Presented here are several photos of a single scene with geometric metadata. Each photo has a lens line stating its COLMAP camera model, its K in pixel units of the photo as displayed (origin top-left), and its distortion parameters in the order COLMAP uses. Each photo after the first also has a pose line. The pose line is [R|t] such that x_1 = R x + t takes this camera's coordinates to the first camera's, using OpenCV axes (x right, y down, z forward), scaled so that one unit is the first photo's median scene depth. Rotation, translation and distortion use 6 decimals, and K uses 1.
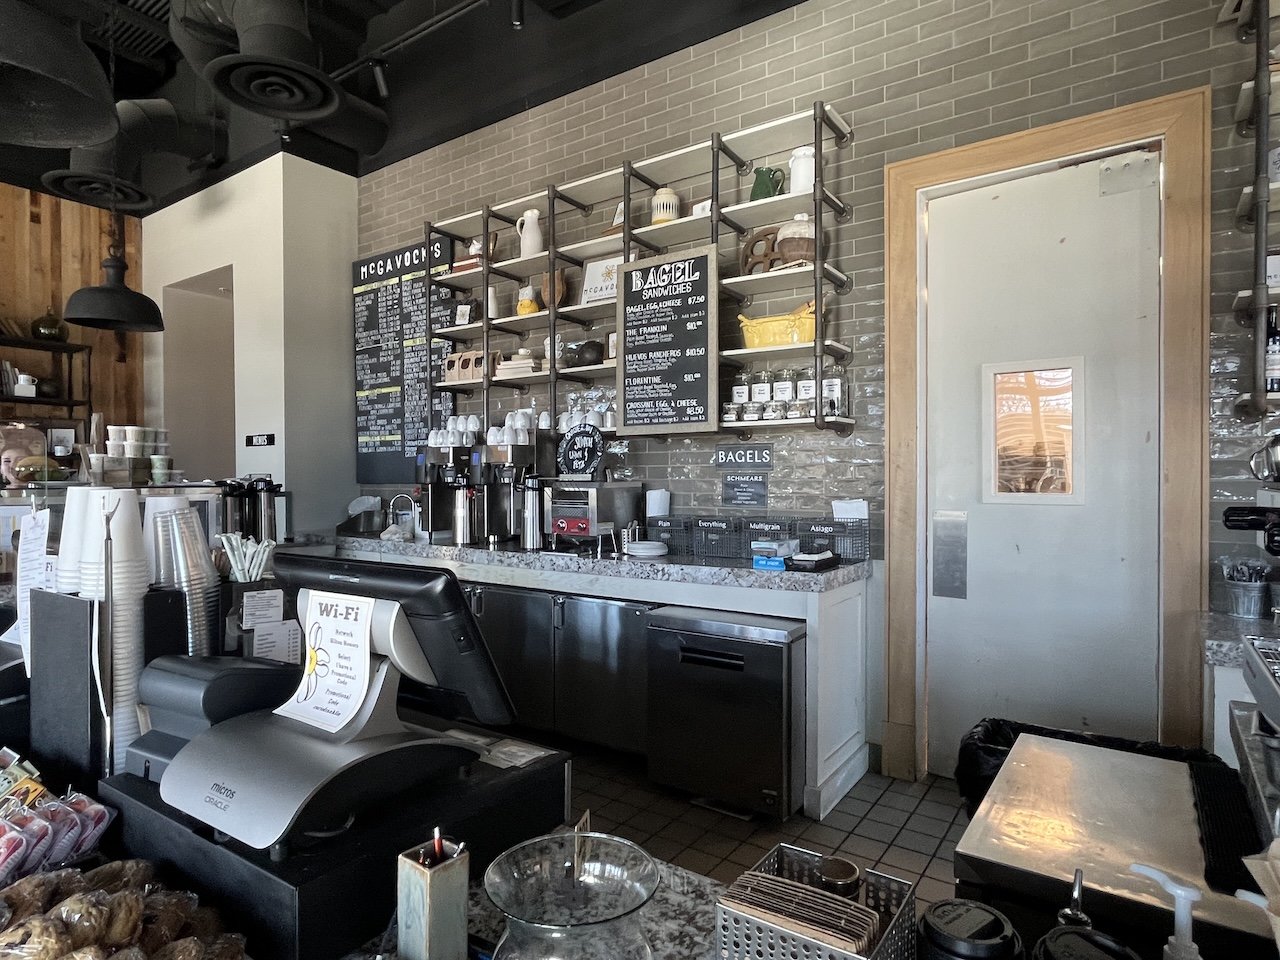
lens RADIAL K [[729.5, 0, 639.1], [0, 729.5, 485.5], [0, 0, 1]] dist [-0.004017, -0.001206]
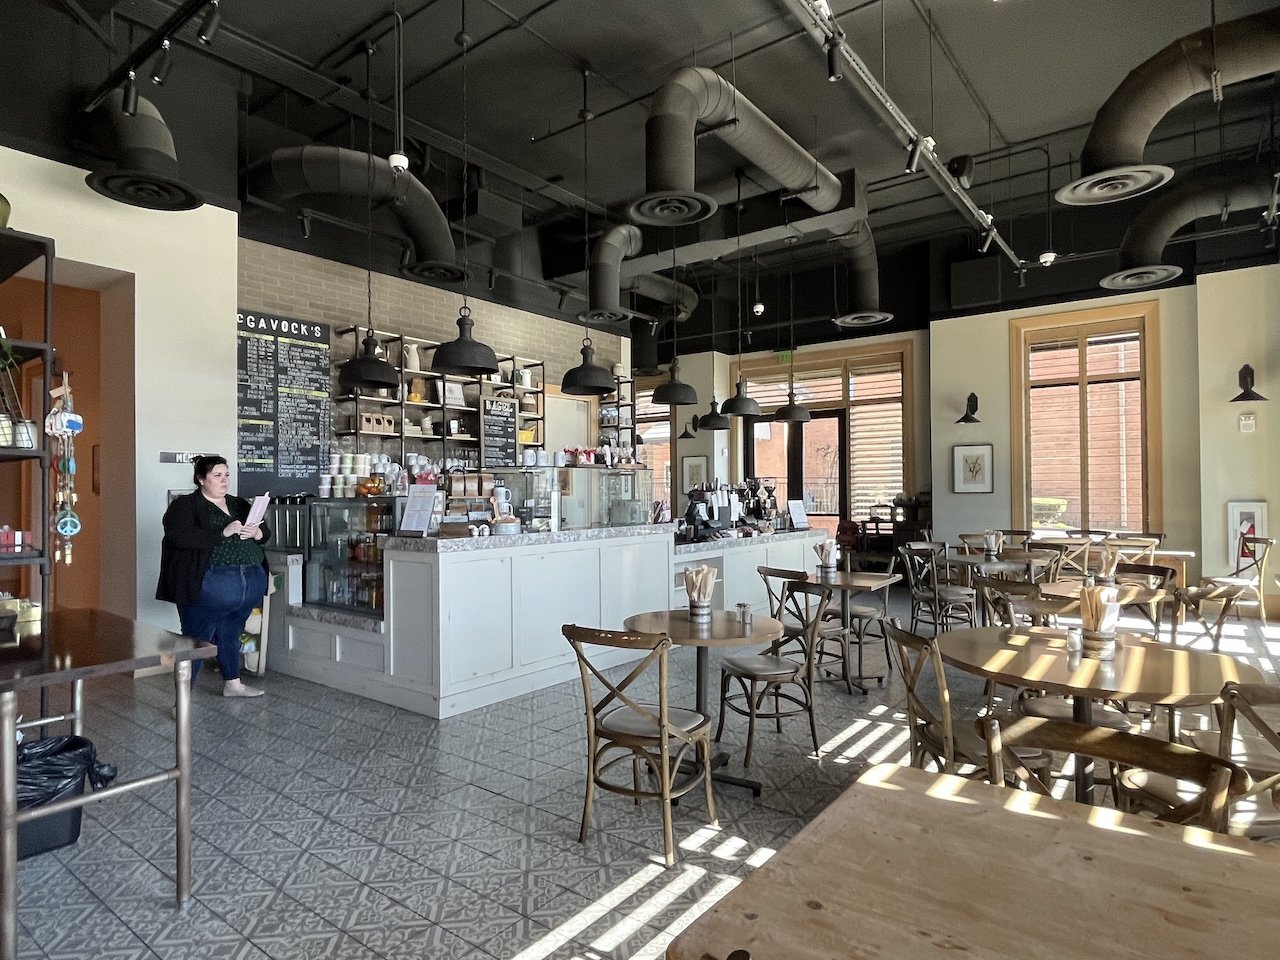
lens RADIAL K [[737.6, 0, 640.2], [0, 737.6, 483.7], [0, 0, 1]] dist [0.001423, 0.000639]
pose [[0.041886, 0.012025, 0.999050, -2.216095], [0.019951, 0.999718, -0.012869, 0.003524], [-0.998923, 0.020471, 0.041634, 0.425870]]
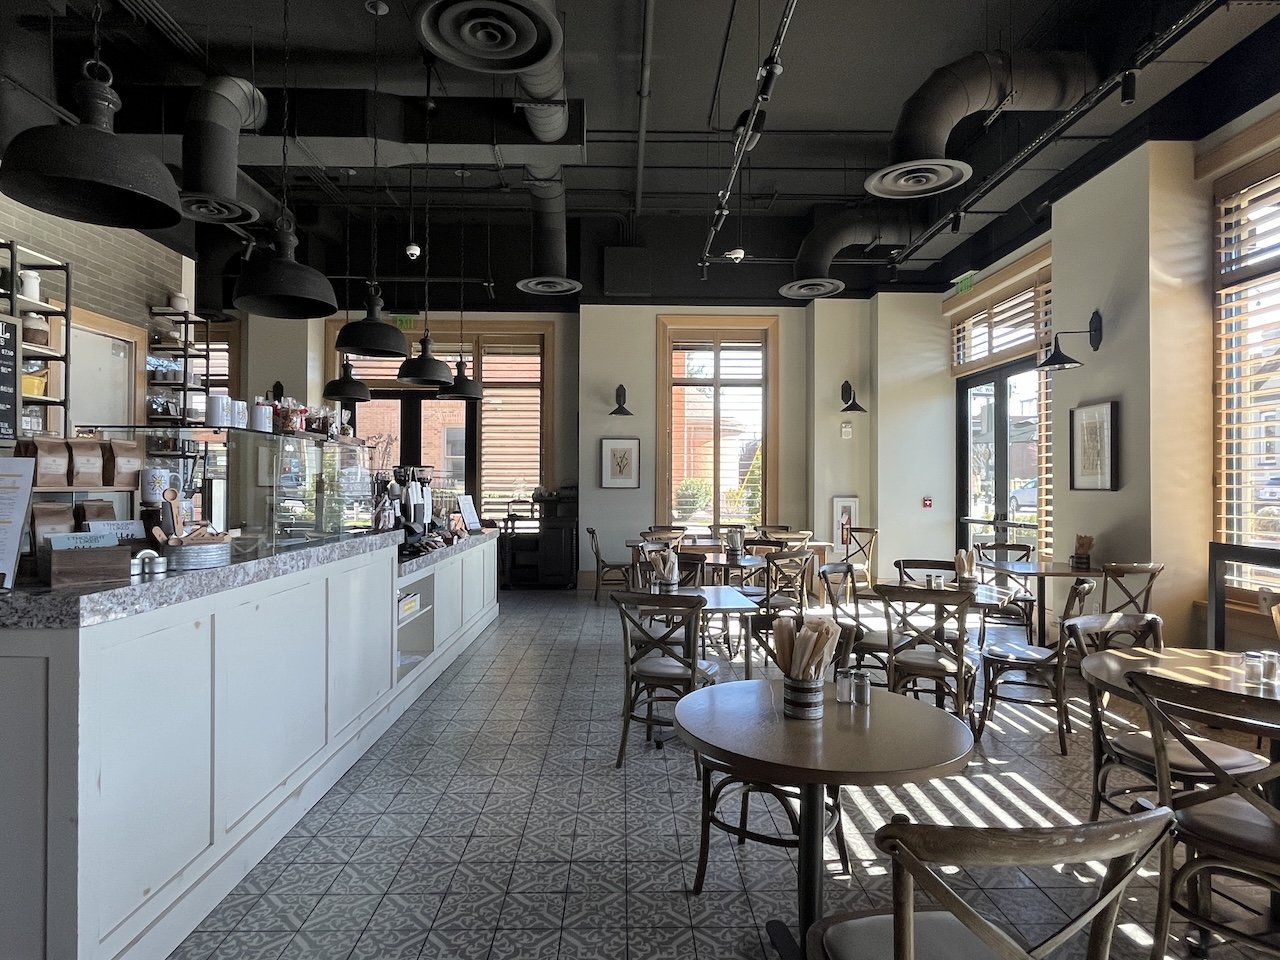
lens RADIAL K [[734.2, 0, 640.7], [0, 734.2, 483.6], [0, 0, 1]] dist [-0.001505, 0.000949]
pose [[-0.588179, 0.000765, 0.808731, -1.645318], [0.007061, 0.999966, 0.004189, 0.001222], [-0.808700, 0.008175, -0.588164, 0.779707]]
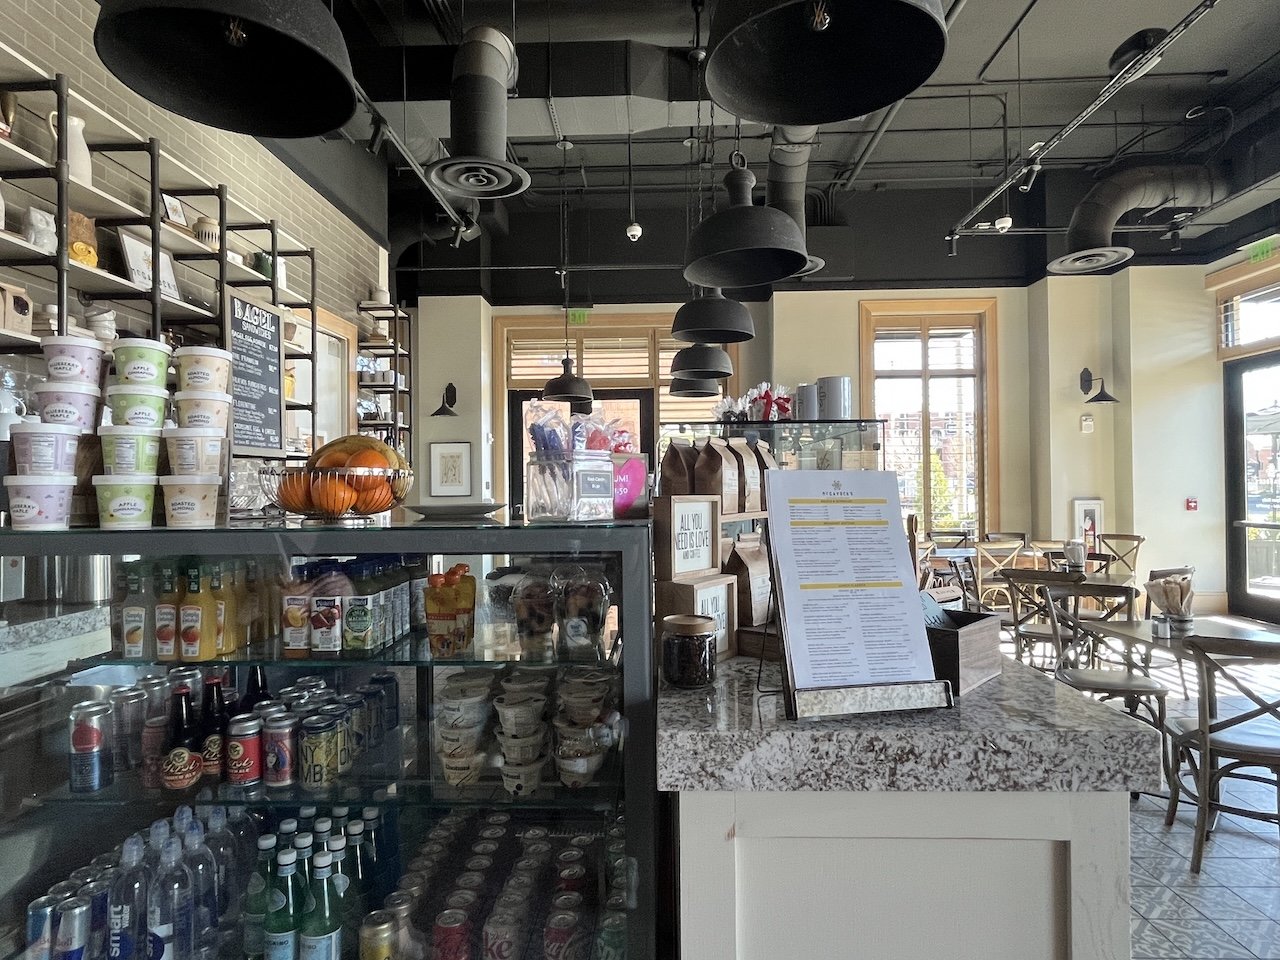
lens RADIAL K [[734.2, 0, 640.7], [0, 734.2, 483.6], [0, 0, 1]] dist [-0.001505, 0.000949]
pose [[-0.543477, 0.011704, 0.839342, -1.181784], [0.021835, 0.999762, 0.000197, -0.013969], [-0.839140, 0.018434, -0.543603, 1.065015]]
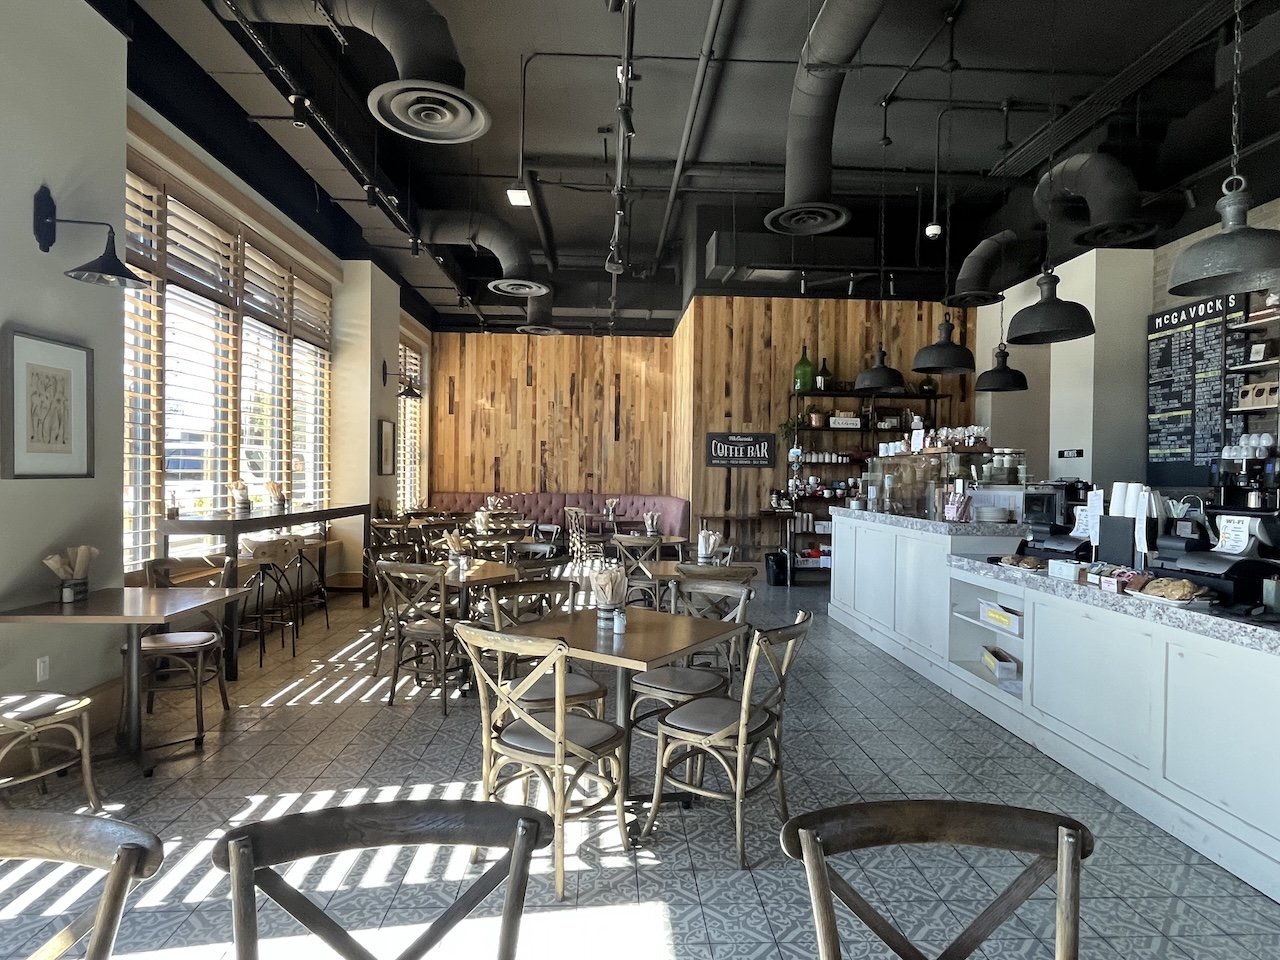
lens RADIAL K [[734.2, 0, 640.7], [0, 734.2, 483.6], [0, 0, 1]] dist [-0.001505, 0.000949]
pose [[0.614493, 0.019913, -0.788671, 0.131321], [-0.024532, 0.999680, 0.006126, 0.011288], [0.788540, 0.015583, 0.614785, -0.755644]]
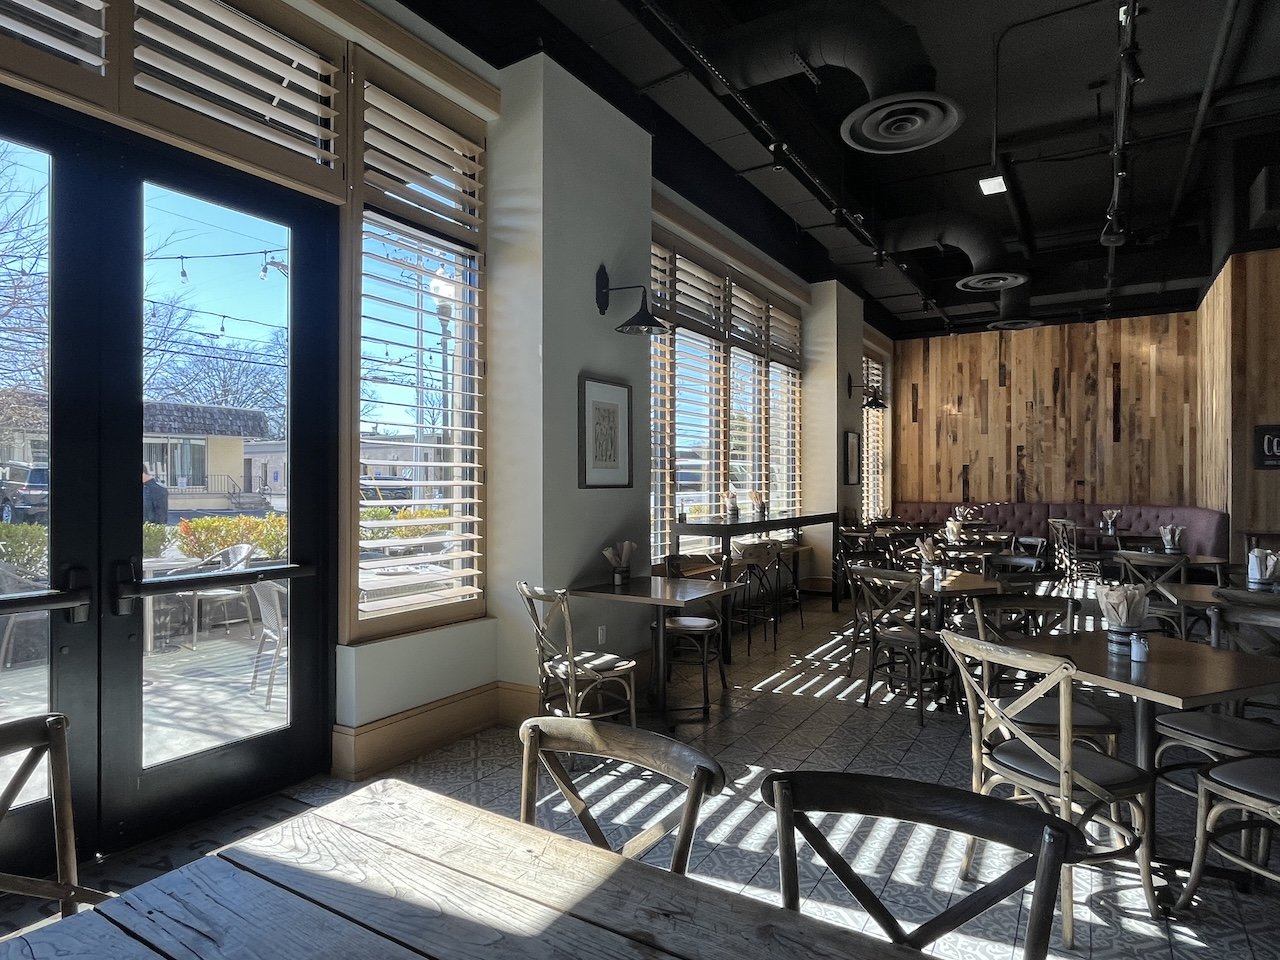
lens RADIAL K [[734.2, 0, 640.7], [0, 734.2, 483.6], [0, 0, 1]] dist [-0.001505, 0.000949]
pose [[0.058454, 0.002744, -0.998286, 0.147027], [-0.012099, 0.999925, 0.002040, 0.017693], [0.998217, 0.011959, 0.058483, -0.787274]]
